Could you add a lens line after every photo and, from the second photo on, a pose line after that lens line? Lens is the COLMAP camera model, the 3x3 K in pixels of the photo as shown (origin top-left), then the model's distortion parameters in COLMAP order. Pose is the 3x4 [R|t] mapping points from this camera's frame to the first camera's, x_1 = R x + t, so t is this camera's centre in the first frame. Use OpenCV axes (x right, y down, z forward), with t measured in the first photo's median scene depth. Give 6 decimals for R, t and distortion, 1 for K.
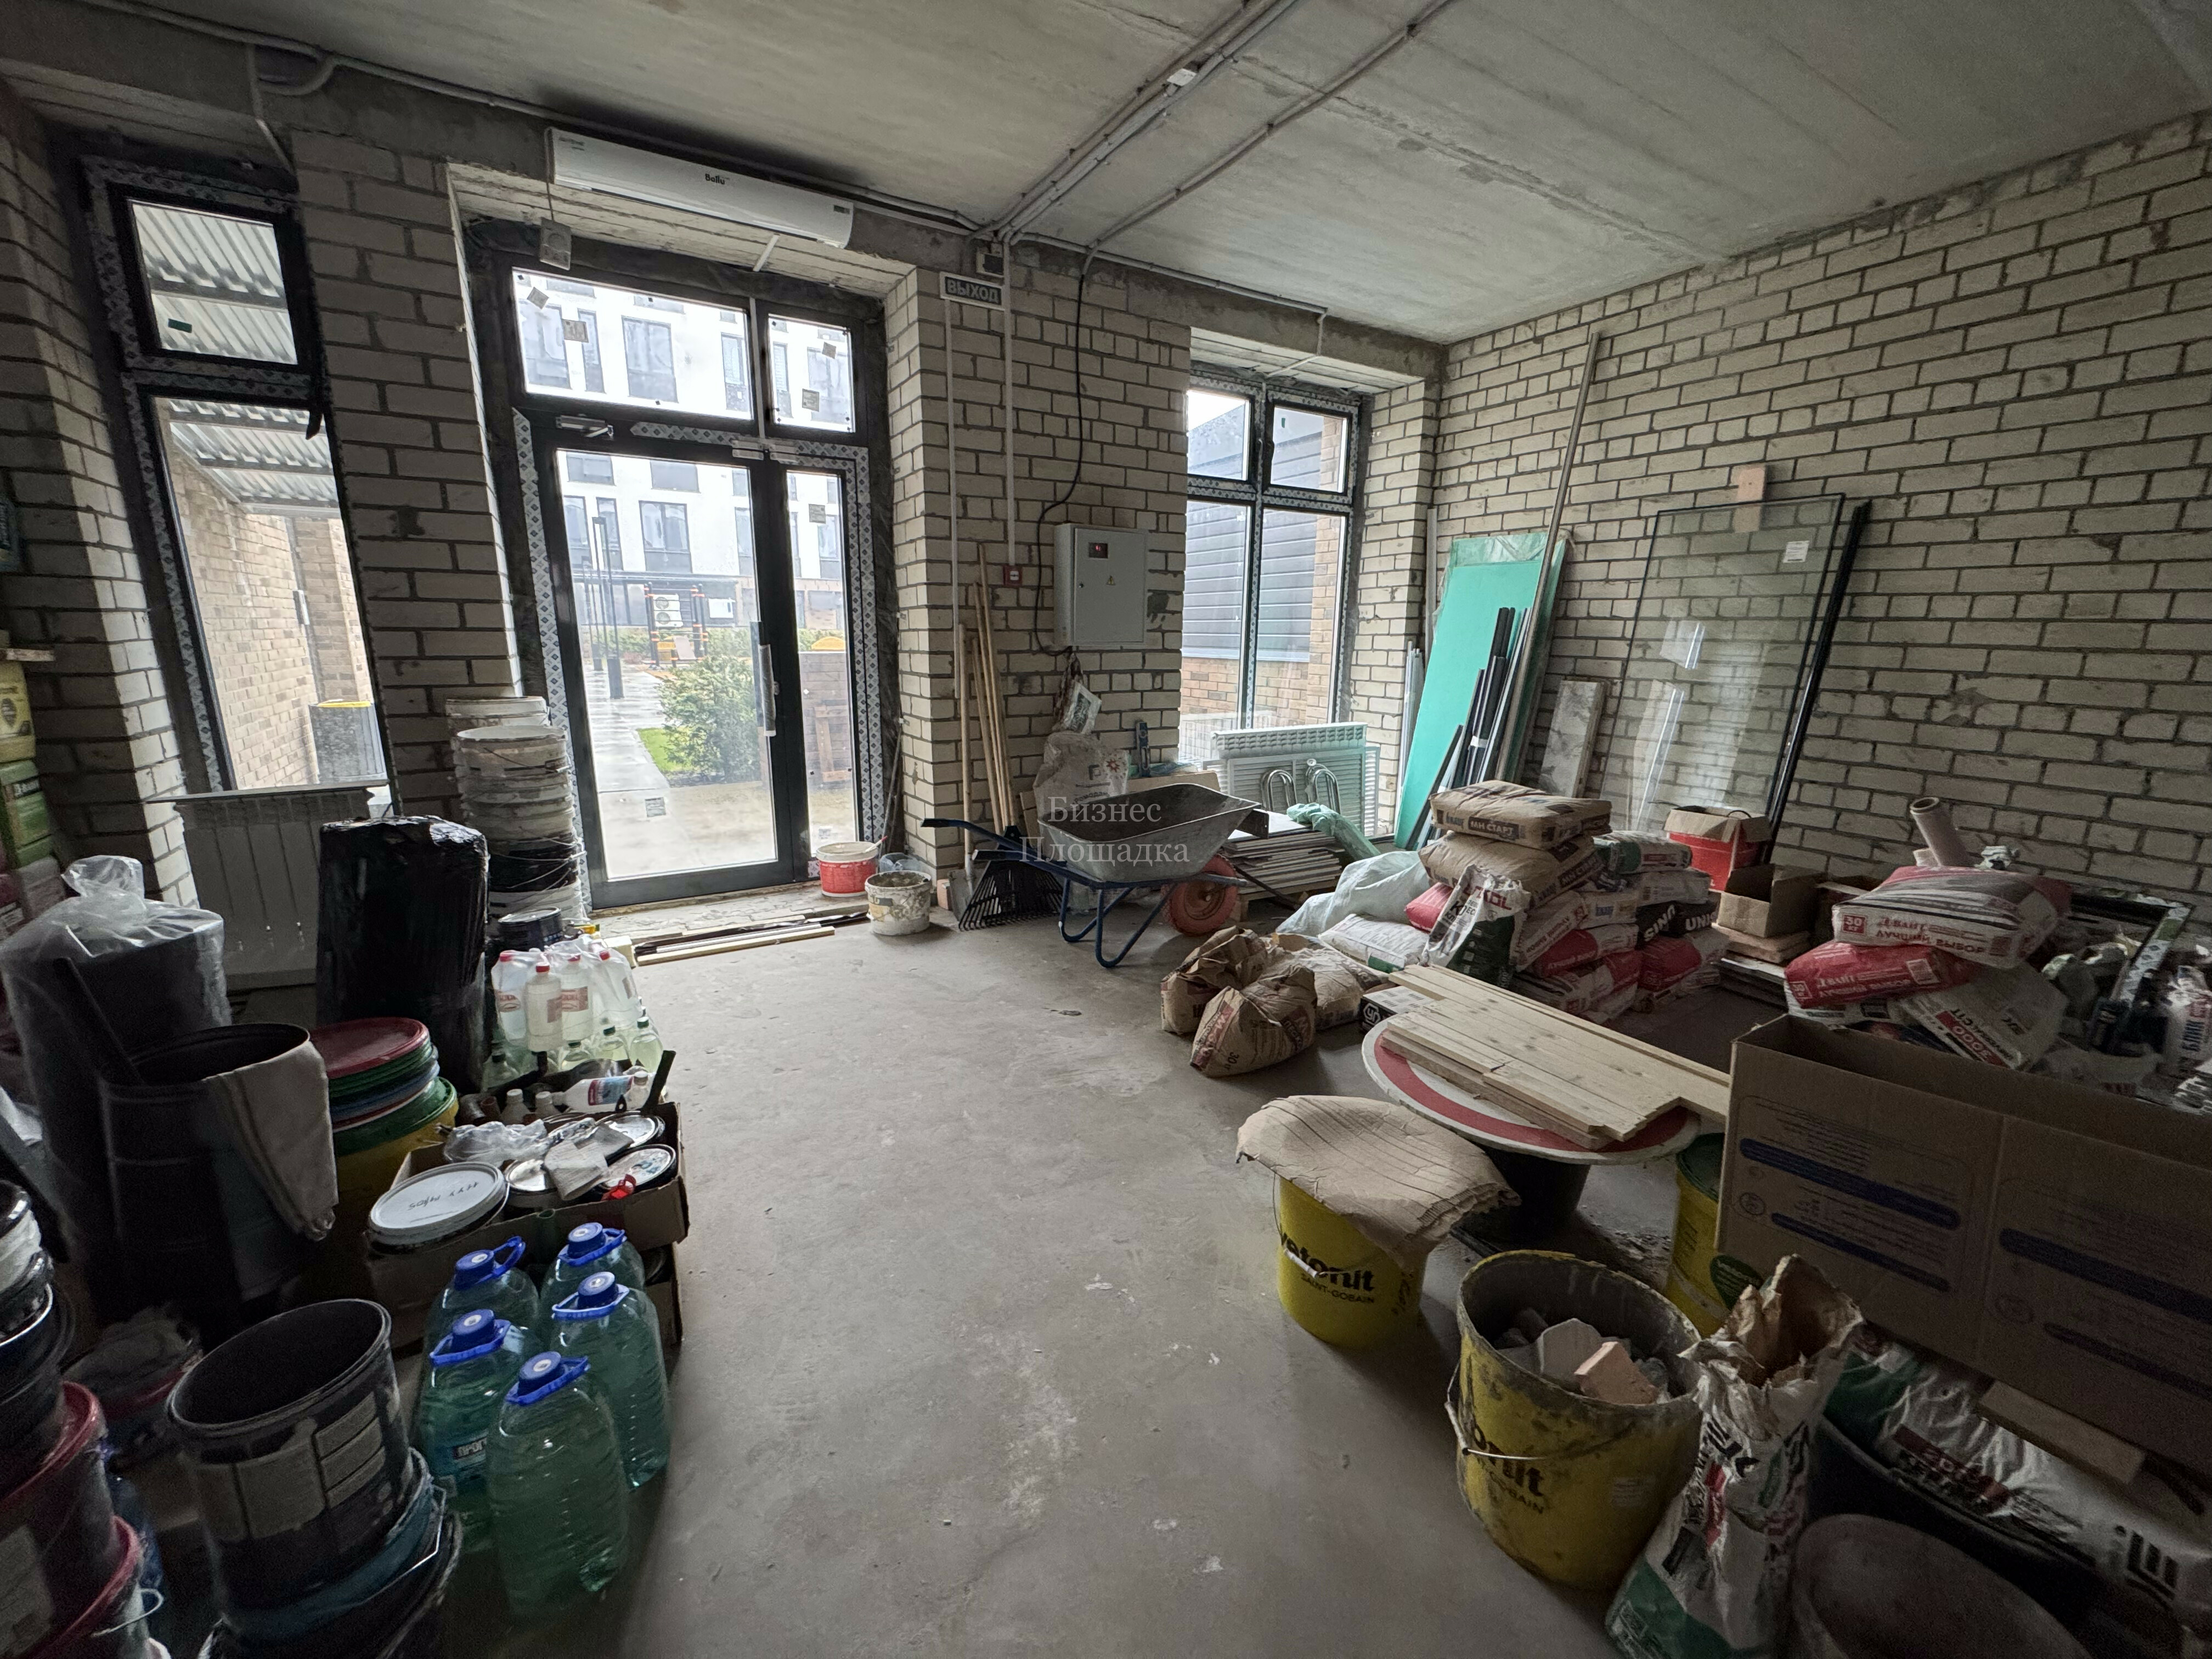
lens RADIAL K [[878.4, 0, 1090.7], [0, 878.4, 833.8], [0, 0, 1]] dist [-0.002116, 0.000081]
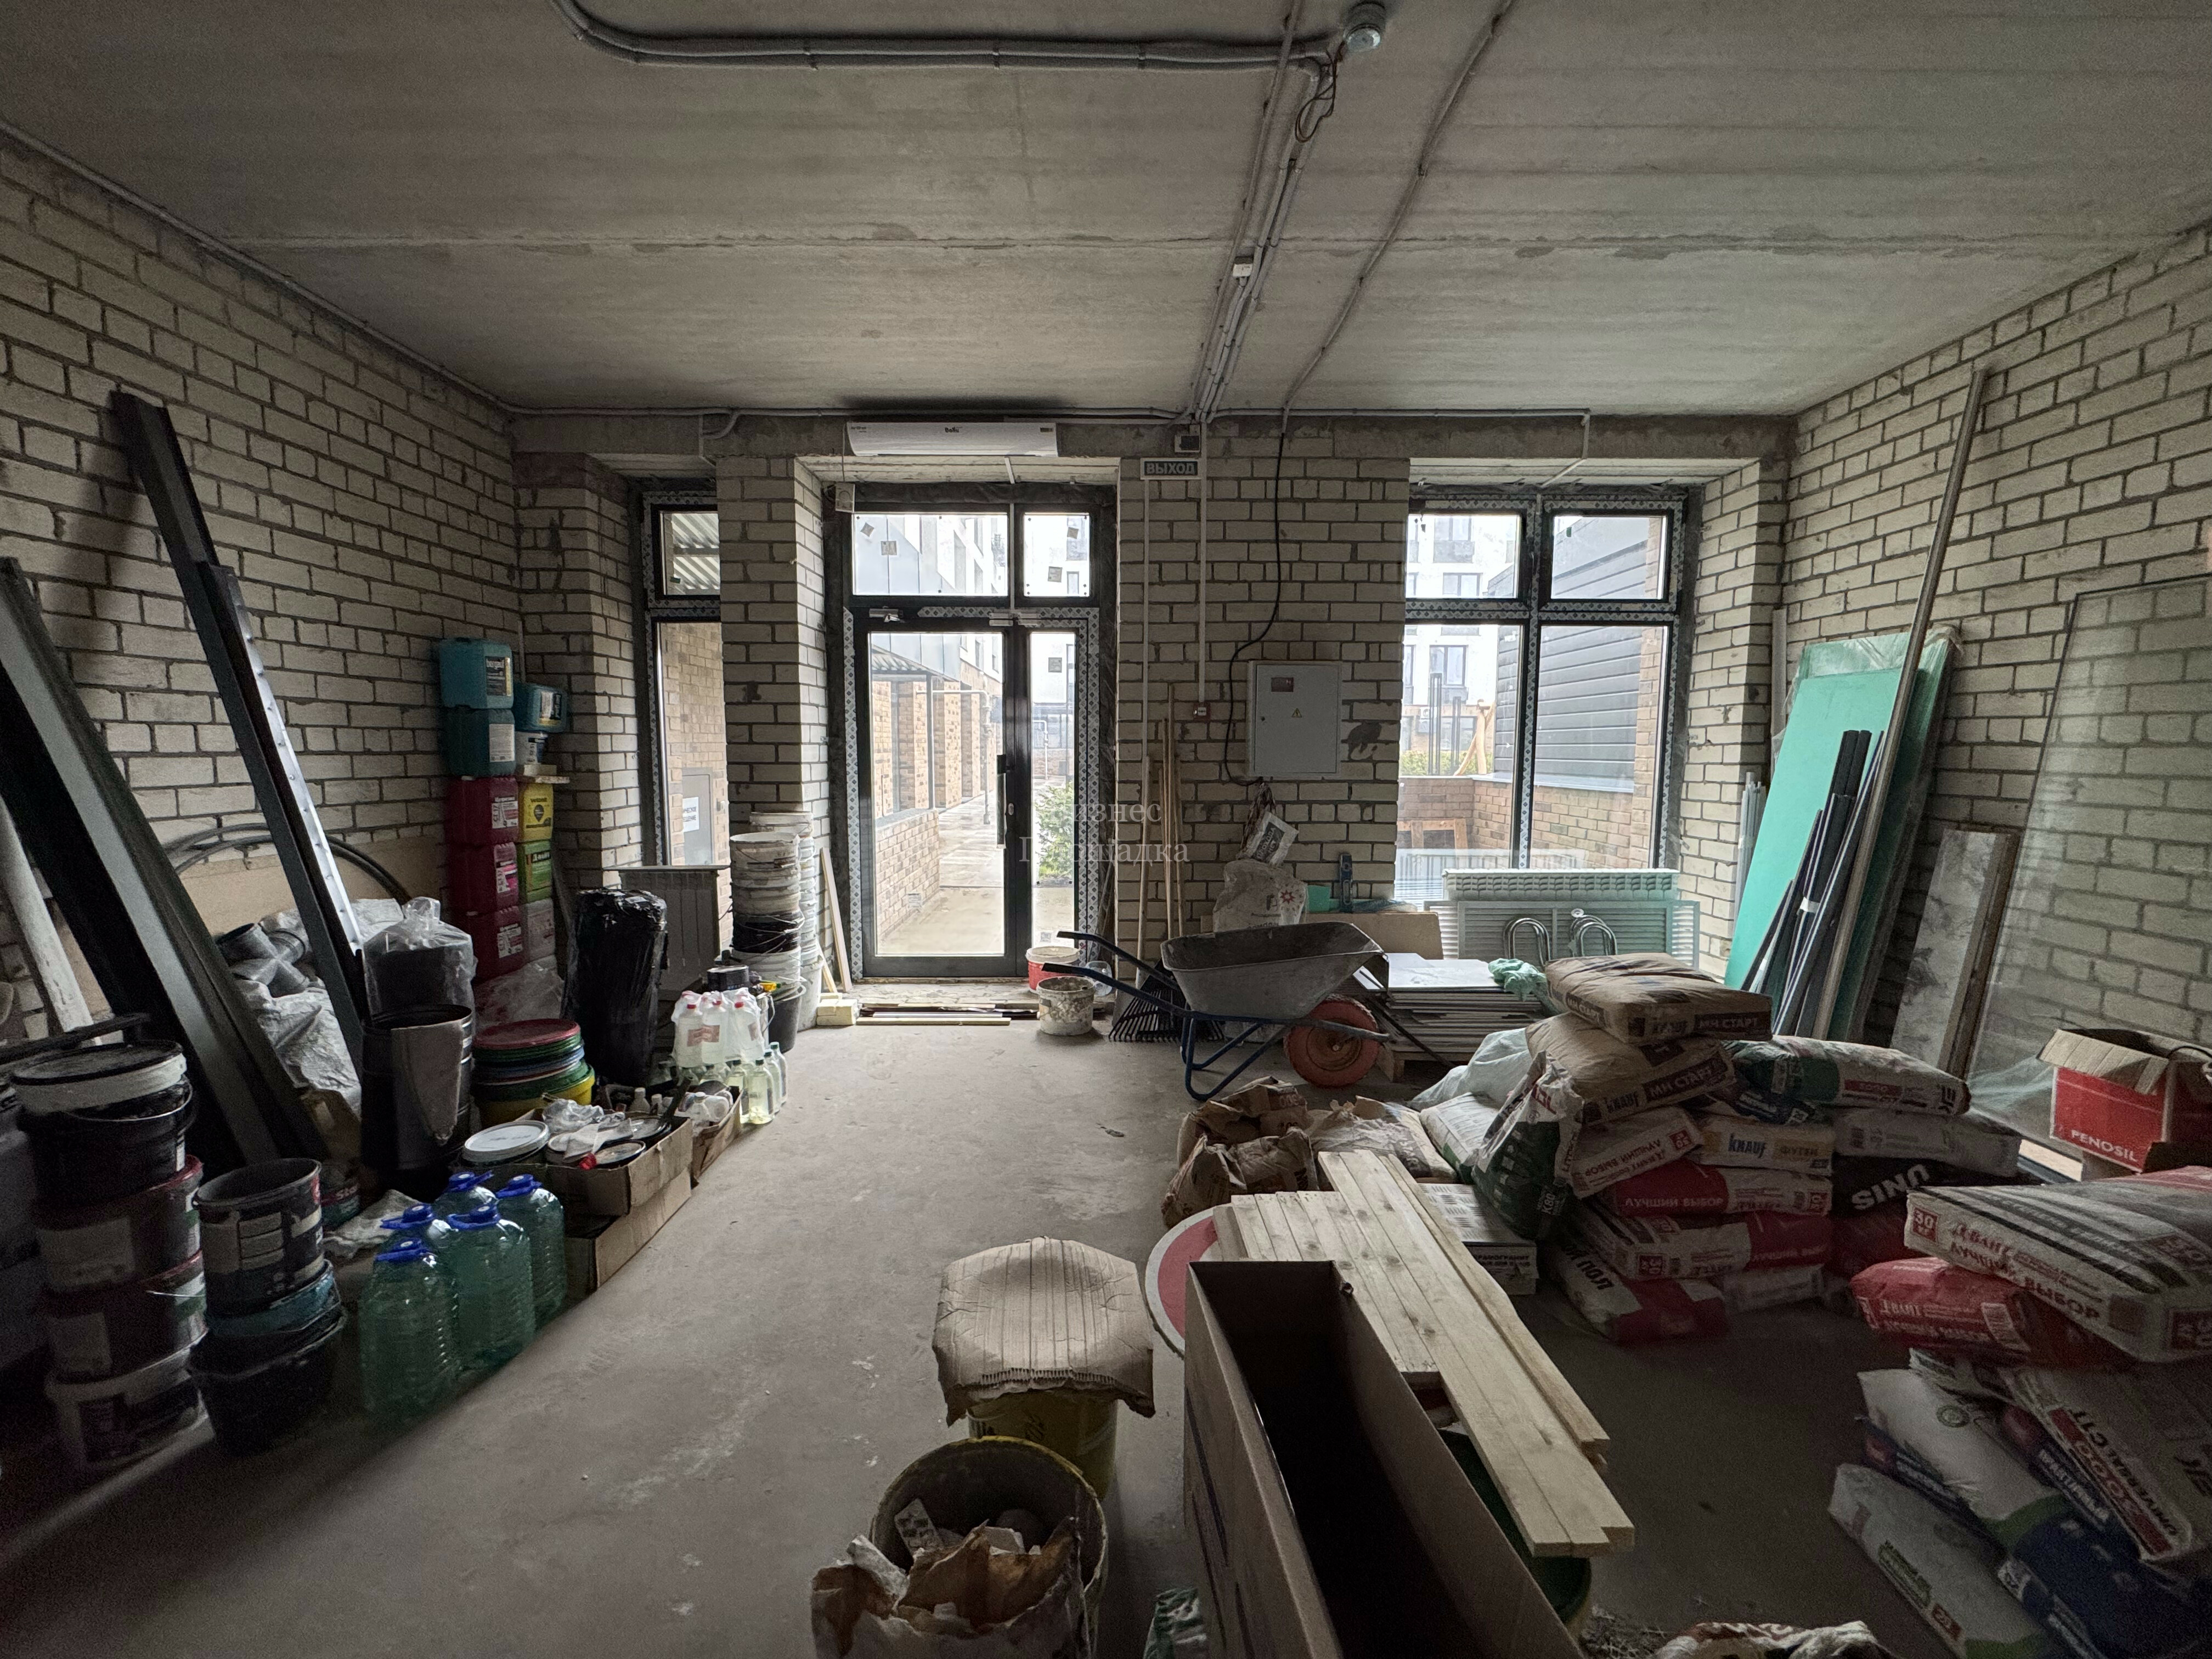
lens RADIAL K [[878.4, 0, 1110.6], [0, 878.4, 833.4], [0, 0, 1]] dist [-0.002116, 0.000081]
pose [[0.859697, 0.042891, -0.509000, 0.384254], [-0.109486, 0.988782, -0.101600, -0.029187], [0.498933, 0.143073, 0.854749, 0.060421]]
